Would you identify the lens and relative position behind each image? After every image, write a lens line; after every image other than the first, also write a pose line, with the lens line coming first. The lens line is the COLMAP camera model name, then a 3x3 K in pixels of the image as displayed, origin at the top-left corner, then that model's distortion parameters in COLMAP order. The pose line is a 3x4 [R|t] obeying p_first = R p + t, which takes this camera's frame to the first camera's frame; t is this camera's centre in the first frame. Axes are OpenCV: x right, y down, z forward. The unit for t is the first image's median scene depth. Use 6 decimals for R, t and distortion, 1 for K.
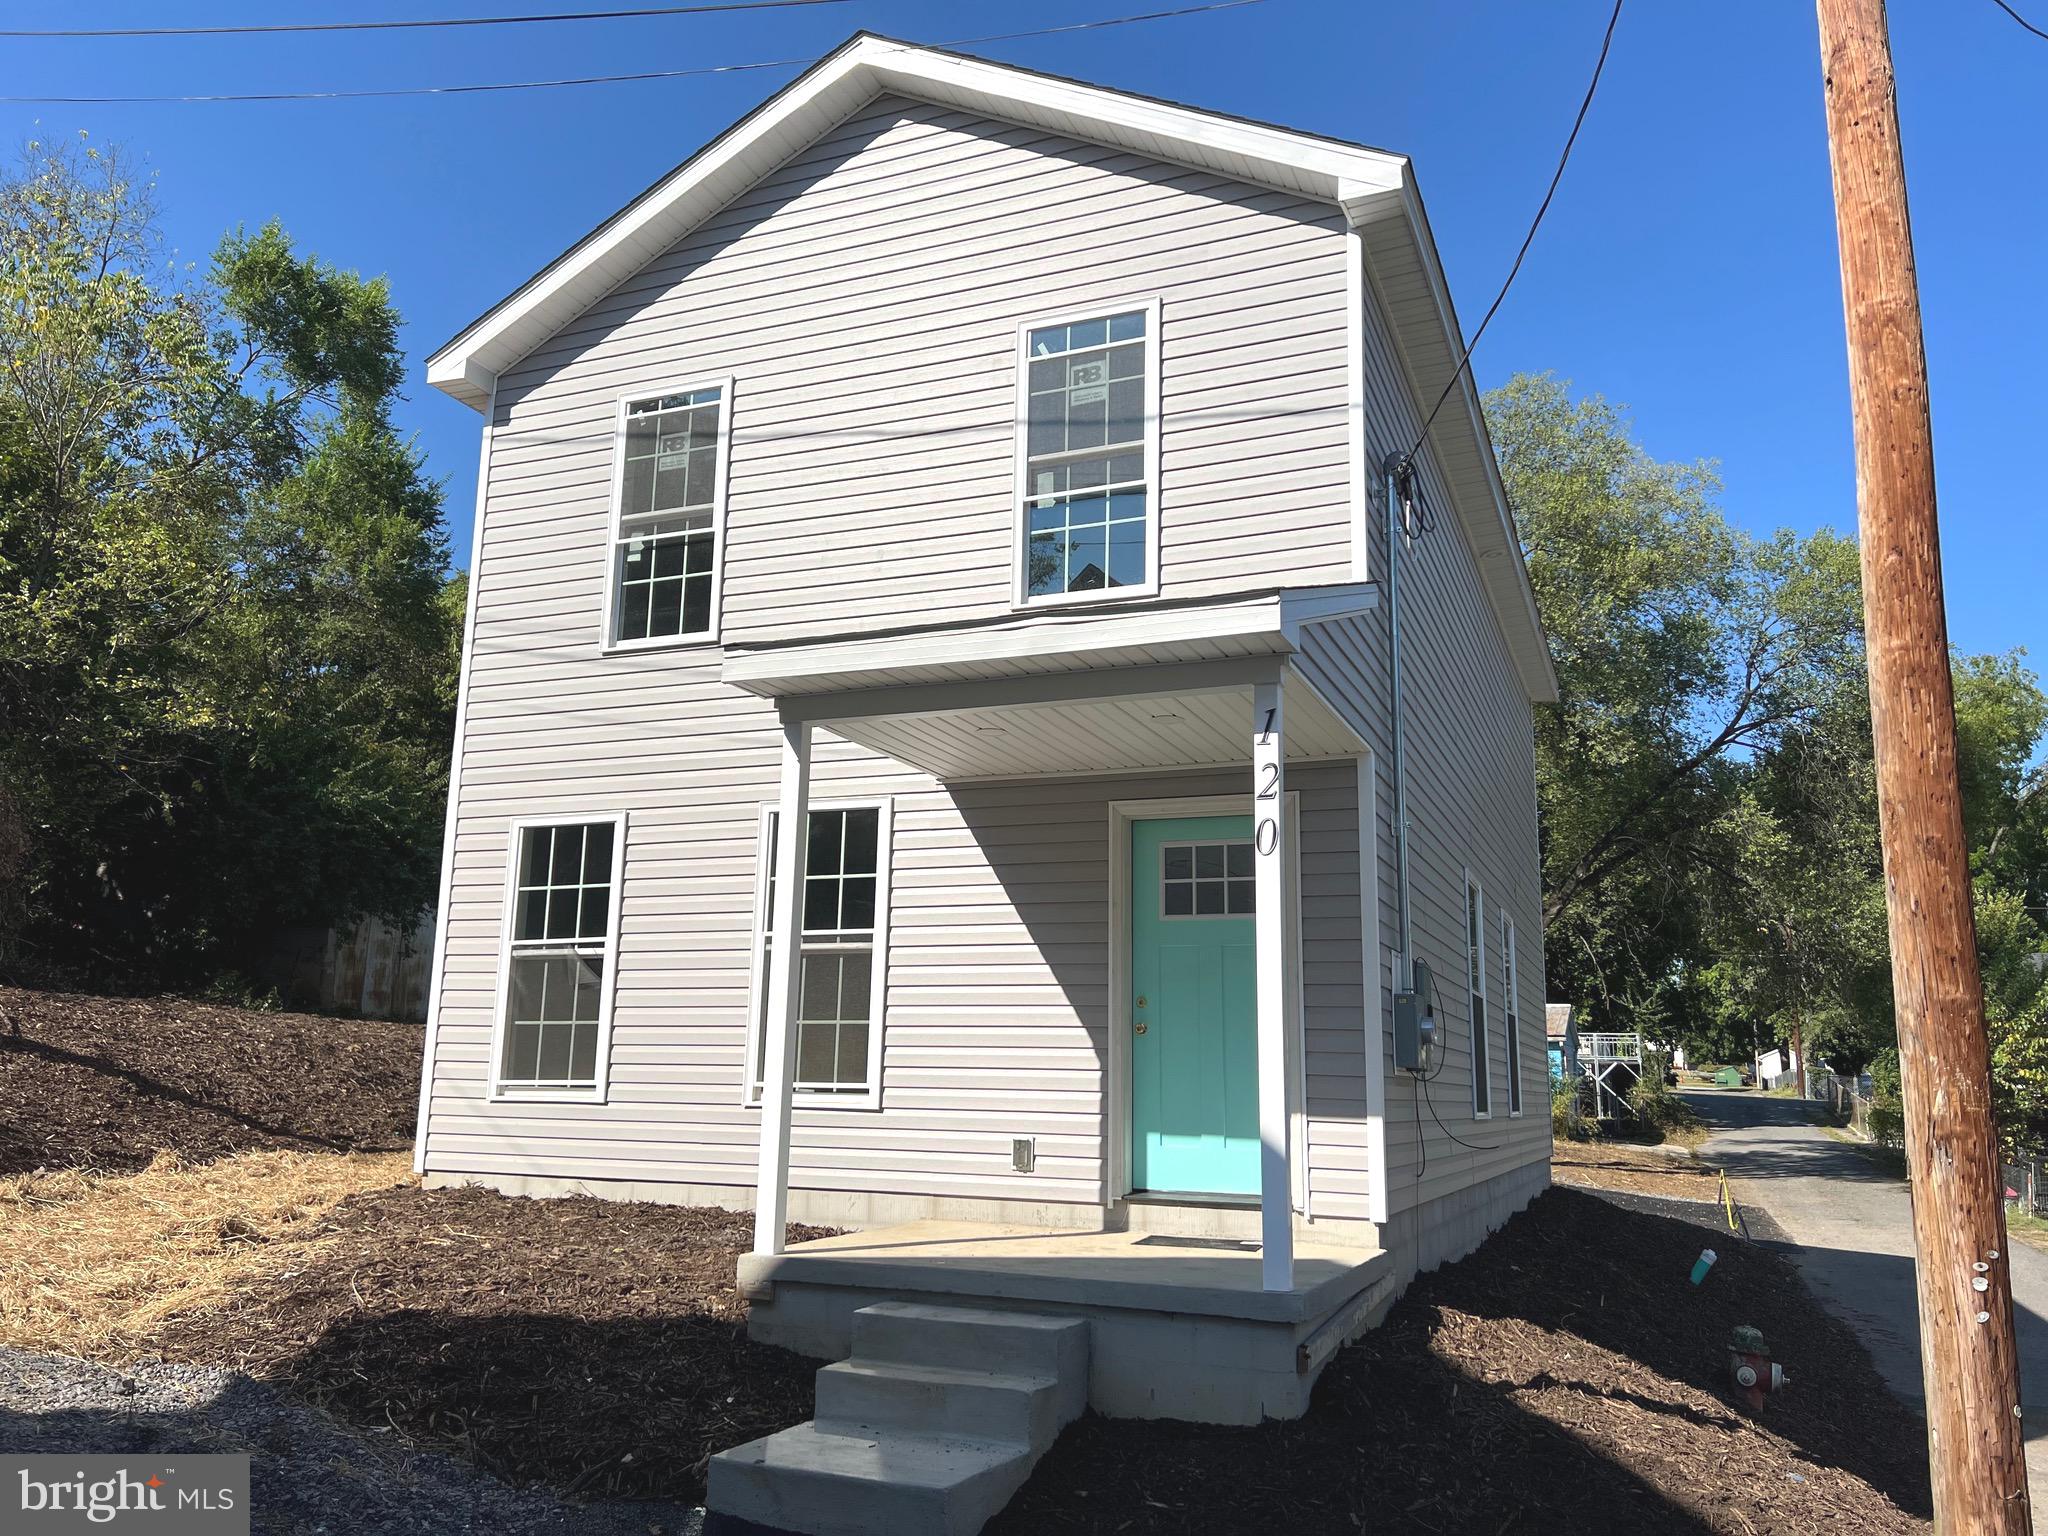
lens RADIAL K [[1544.9, 0, 1020.9], [0, 1544.9, 766.1], [0, 0, 1]] dist [0.041187, -0.039863]
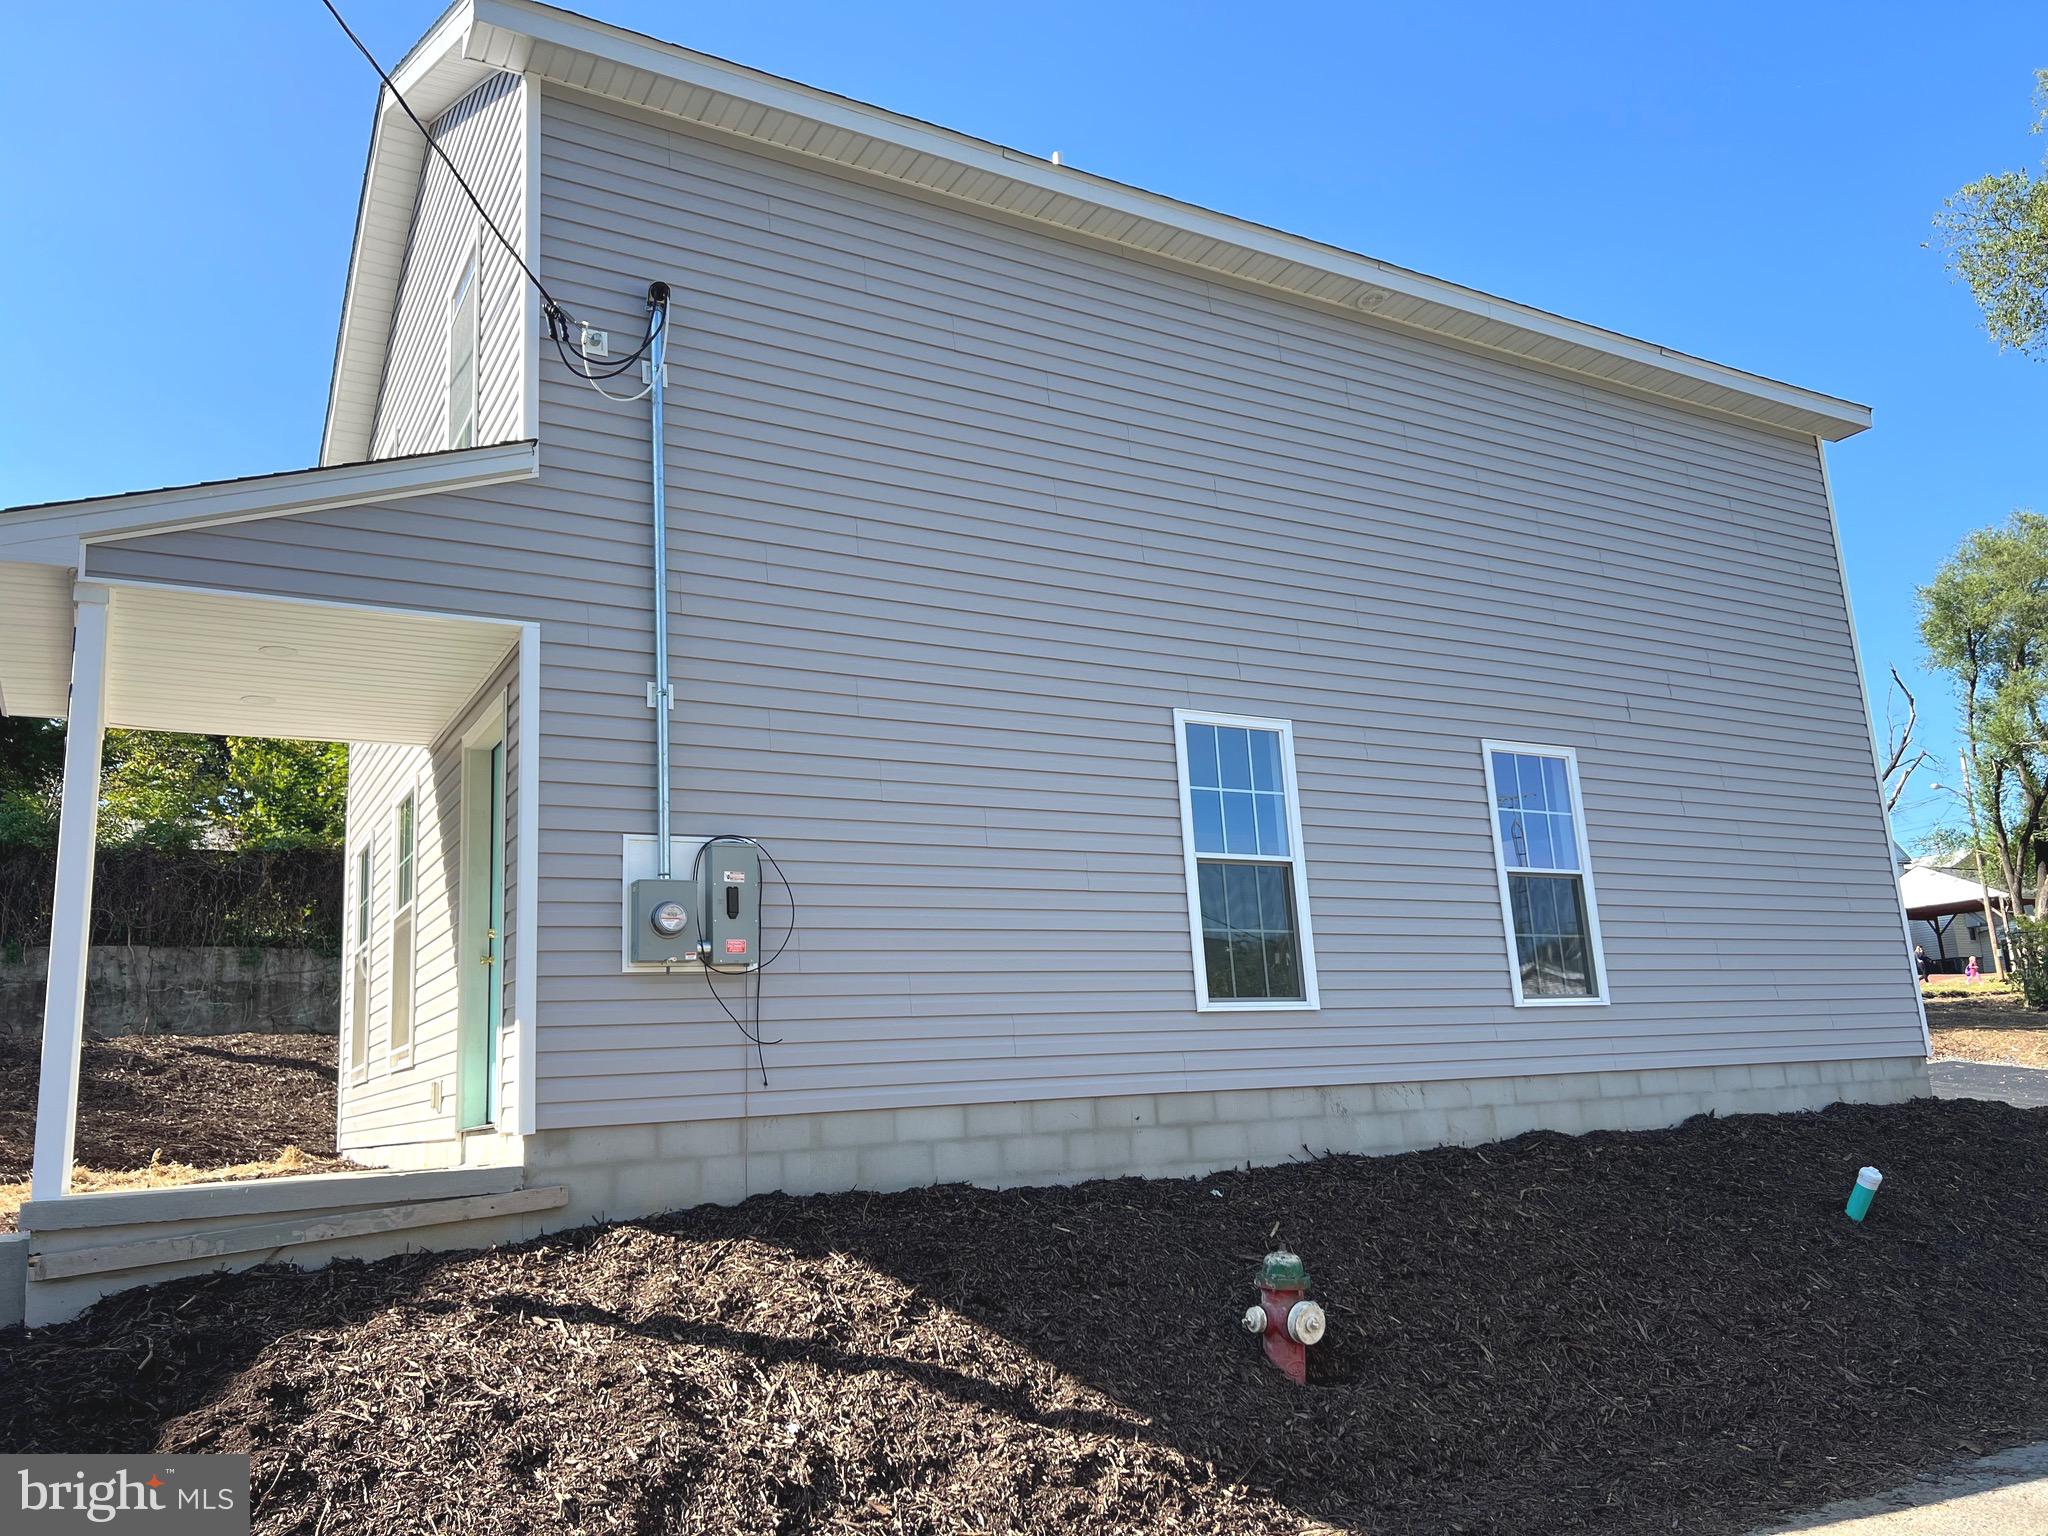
lens RADIAL K [[1544.9, 0, 1021.0], [0, 1544.9, 779.5], [0, 0, 1]] dist [0.041187, -0.039863]
pose [[0.794663, -0.195009, -0.574876, 0.785260], [0.198176, 0.978451, -0.057965, 0.153446], [0.573791, -0.067864, 0.816185, 0.338465]]
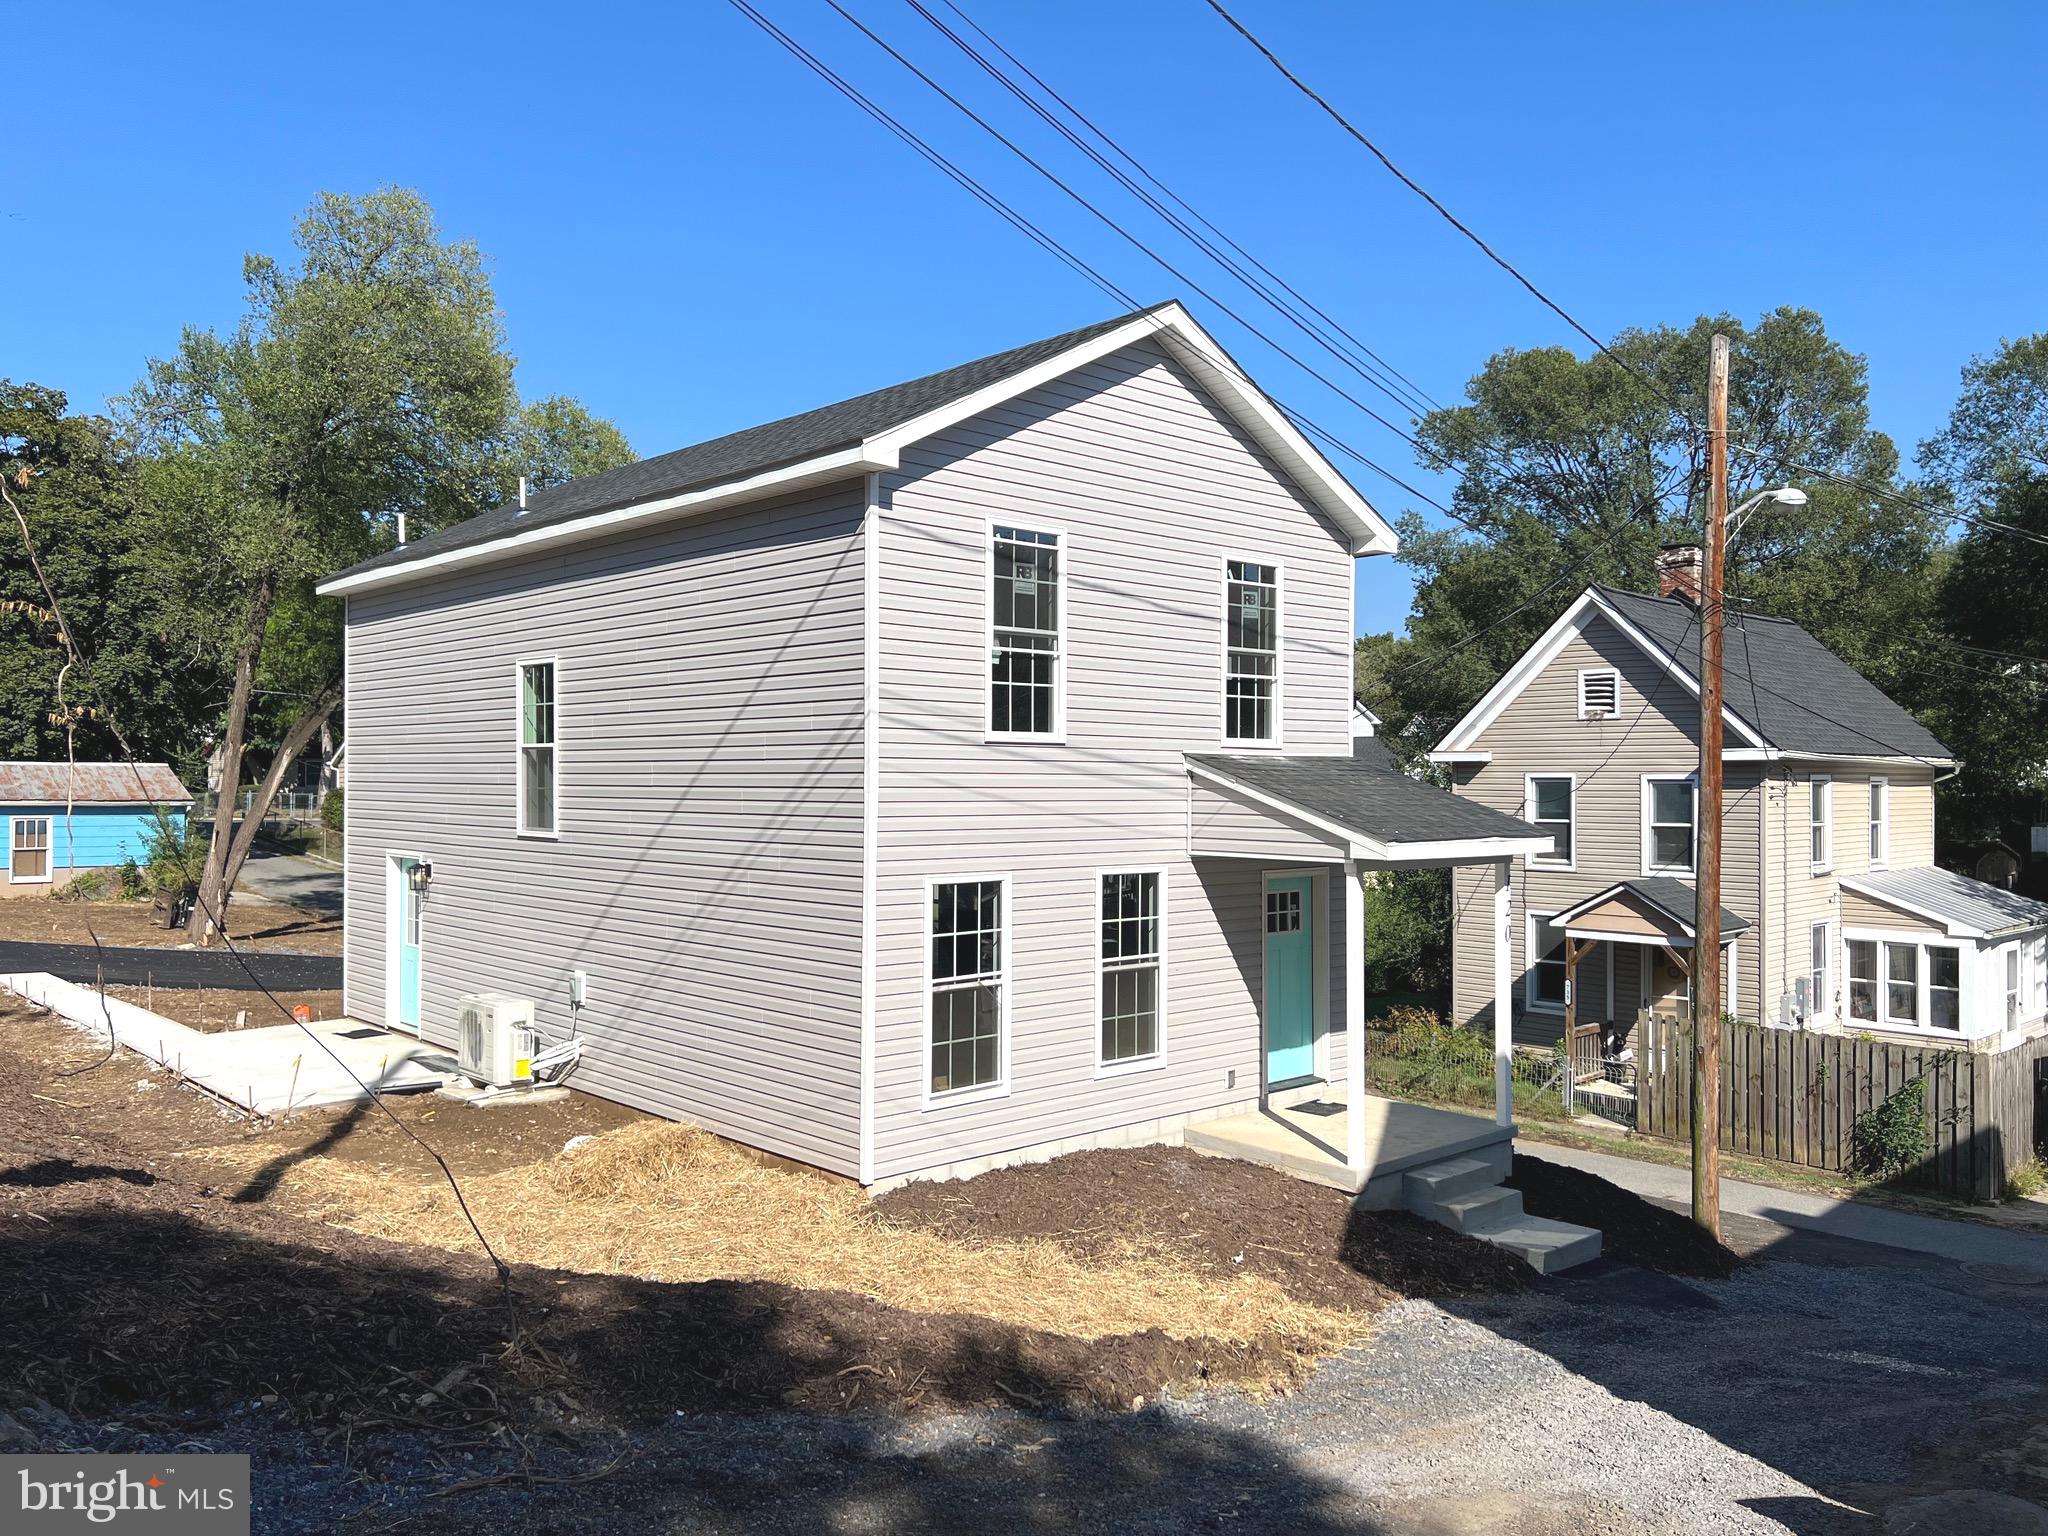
lens RADIAL K [[1544.9, 0, 985.9], [0, 1544.9, 756.2], [0, 0, 1]] dist [0.041187, -0.039863]
pose [[0.430859, -0.008280, 0.902381, -1.403824], [-0.180506, 0.978959, 0.095169, -0.181677], [-0.884182, -0.203889, 0.420299, 0.494886]]
